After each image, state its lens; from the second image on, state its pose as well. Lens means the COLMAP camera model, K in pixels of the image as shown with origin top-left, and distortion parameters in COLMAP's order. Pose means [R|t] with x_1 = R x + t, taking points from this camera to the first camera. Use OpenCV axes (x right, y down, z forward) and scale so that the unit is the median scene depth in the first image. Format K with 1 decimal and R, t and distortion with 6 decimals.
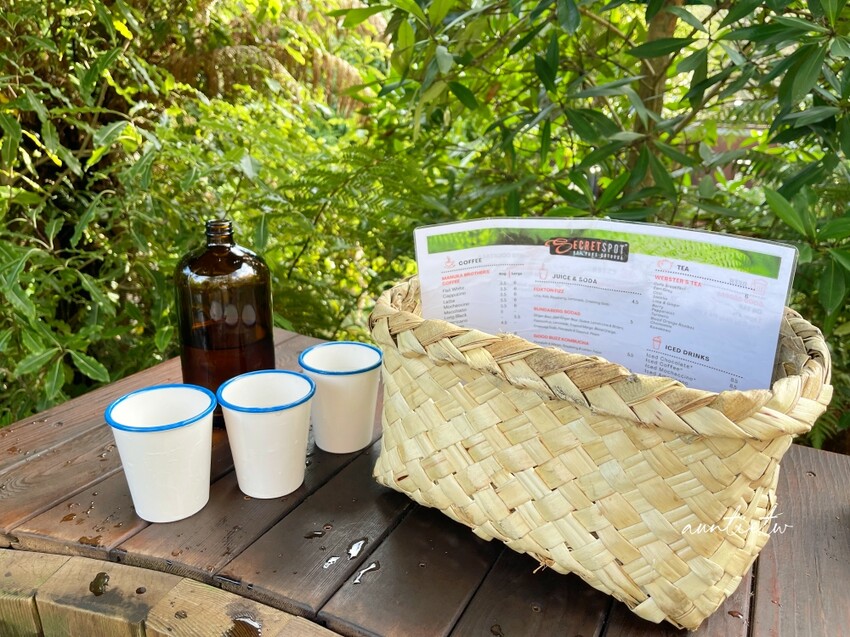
lens RADIAL K [[597.2, 0, 436.7], [0, 597.2, 320.7], [0, 0, 1]] dist [0.004166, -0.128654]
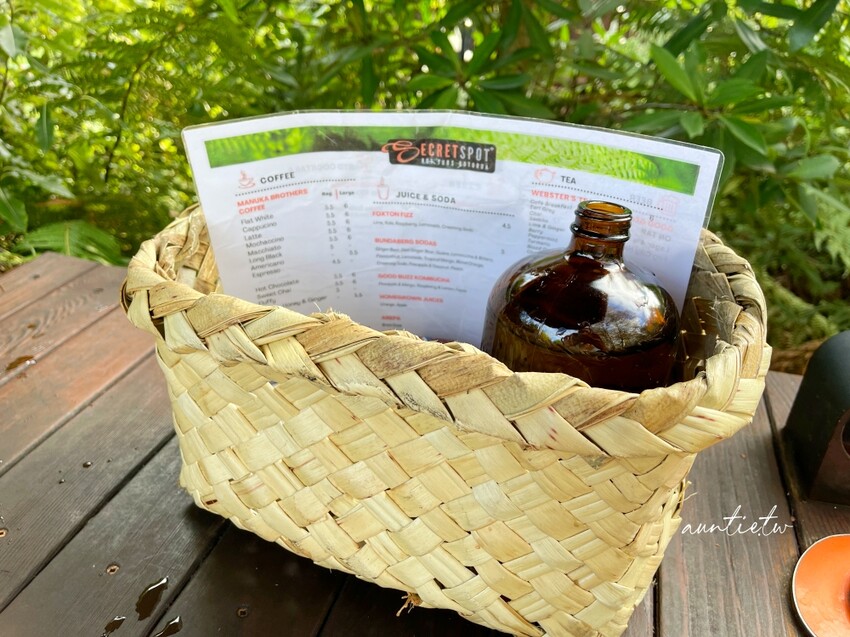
lens RADIAL K [[597.2, 0, 436.7], [0, 597.2, 320.7], [0, 0, 1]] dist [0.004166, -0.128654]
pose [[0.972931, -0.111423, 0.202461, 0.092790], [0.064526, 0.972224, 0.224980, -0.101291], [-0.221906, -0.205826, 0.953097, 0.316468]]
